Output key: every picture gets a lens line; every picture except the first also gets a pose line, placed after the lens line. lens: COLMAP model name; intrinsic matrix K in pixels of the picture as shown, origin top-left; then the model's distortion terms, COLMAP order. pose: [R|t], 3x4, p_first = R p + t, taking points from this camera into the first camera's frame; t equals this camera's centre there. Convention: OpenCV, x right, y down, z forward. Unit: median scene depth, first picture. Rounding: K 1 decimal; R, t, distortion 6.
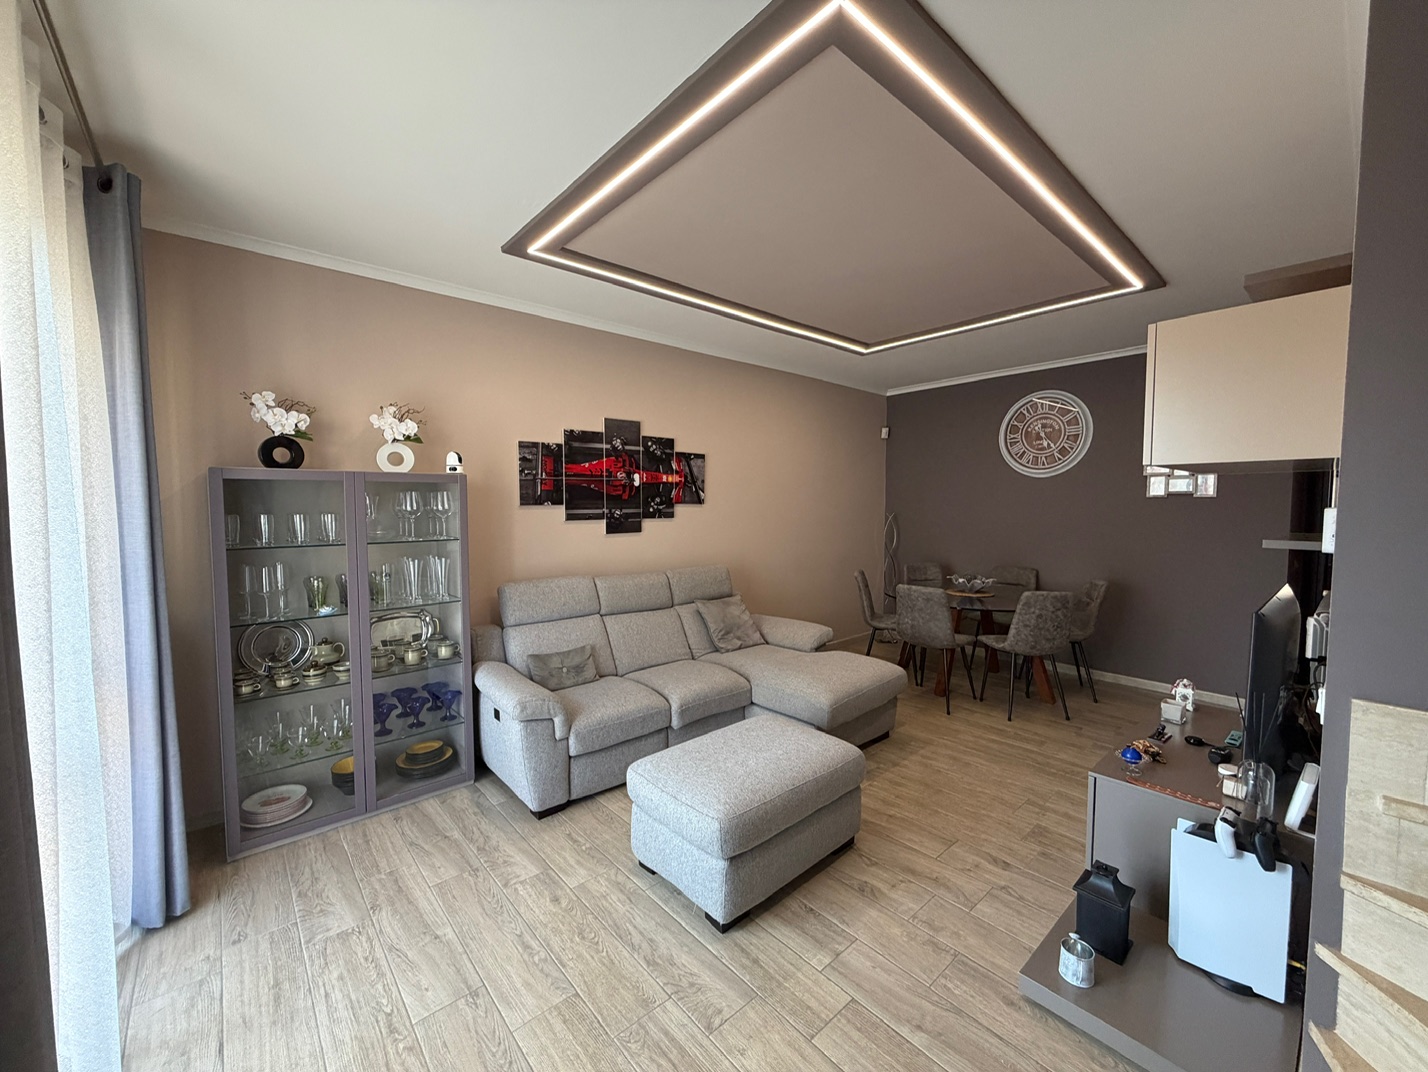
lens RADIAL K [[569.0, 0, 712.5], [0, 569.0, 536.2], [0, 0, 1]] dist [0.001405, -0.000332]
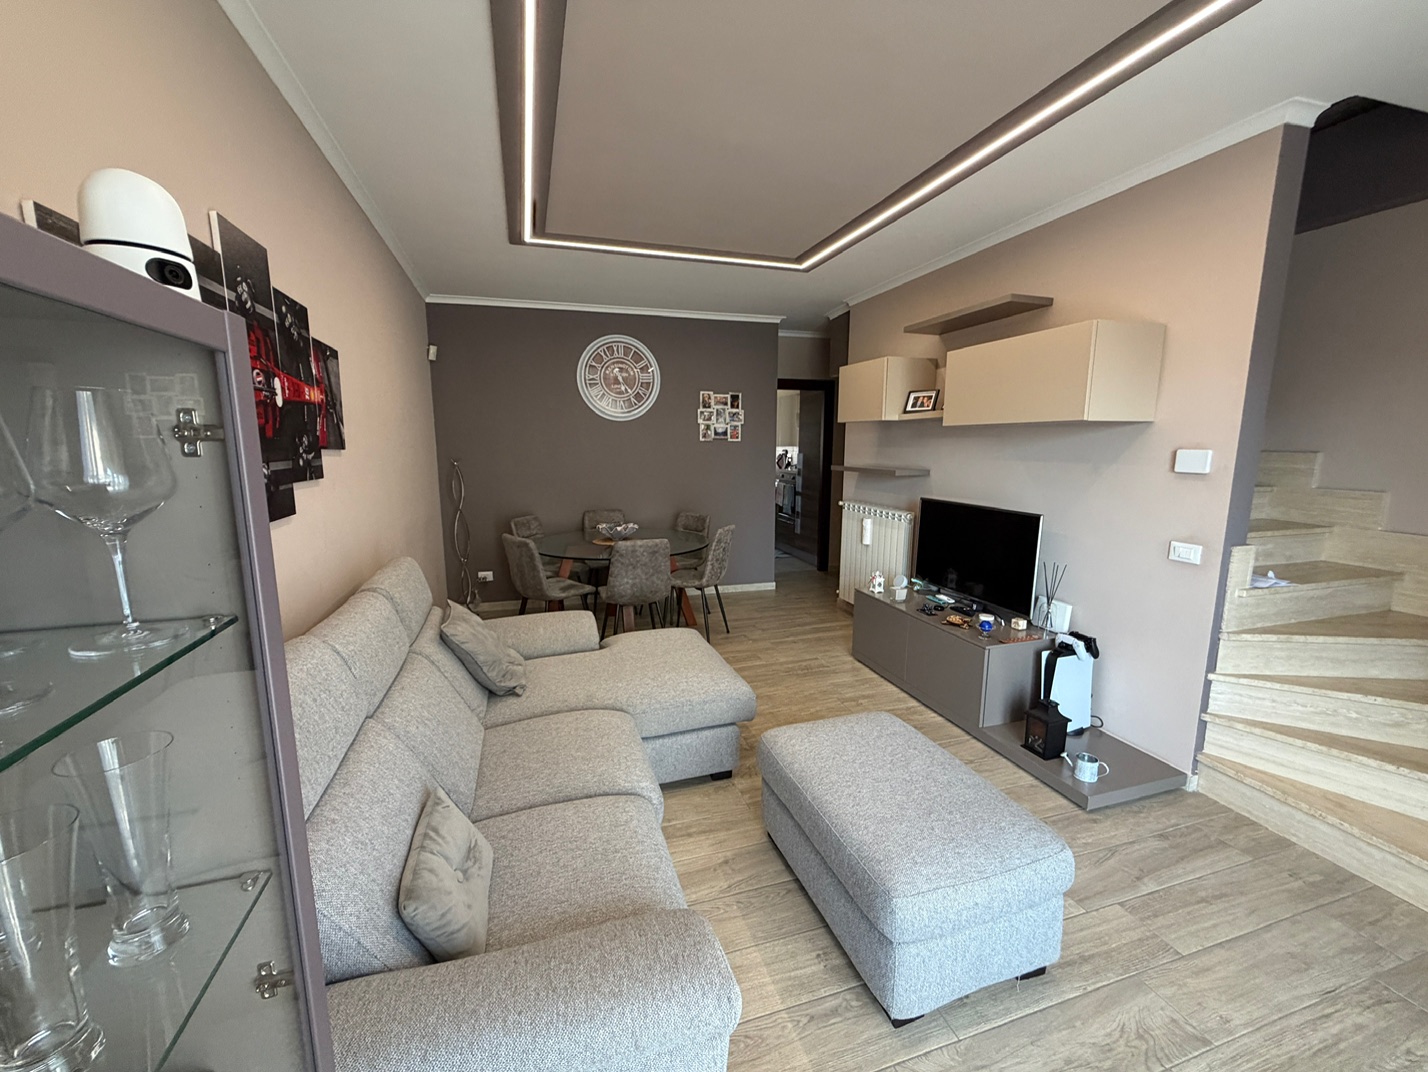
lens RADIAL K [[569.0, 0, 705.6], [0, 569.0, 535.6], [0, 0, 1]] dist [0.001405, -0.000332]
pose [[0.406970, -0.143798, 0.902052, -0.396617], [0.053845, 0.989590, 0.133460, -0.032350], [-0.911853, -0.005744, 0.410476, 0.526869]]
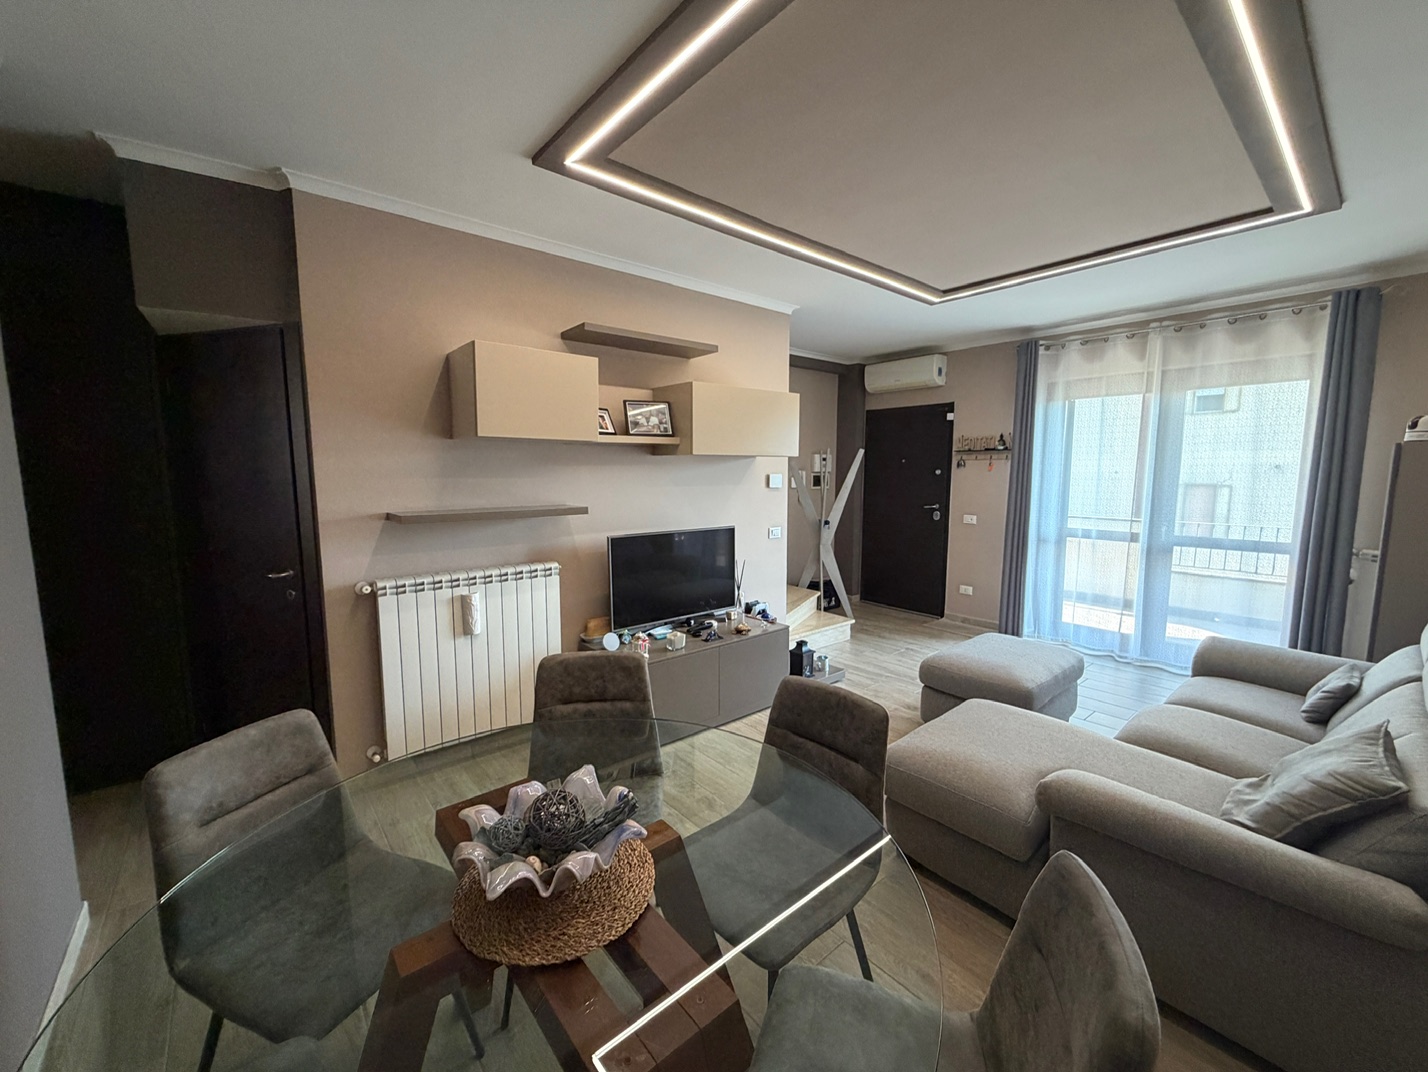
lens RADIAL K [[569.0, 0, 714.3], [0, 569.0, 532.5], [0, 0, 1]] dist [0.001405, -0.000332]
pose [[-0.999620, -0.007996, 0.026388, 0.453005], [-0.003406, 0.985504, 0.169615, -0.088544], [-0.027361, 0.169461, -0.985157, 1.373511]]
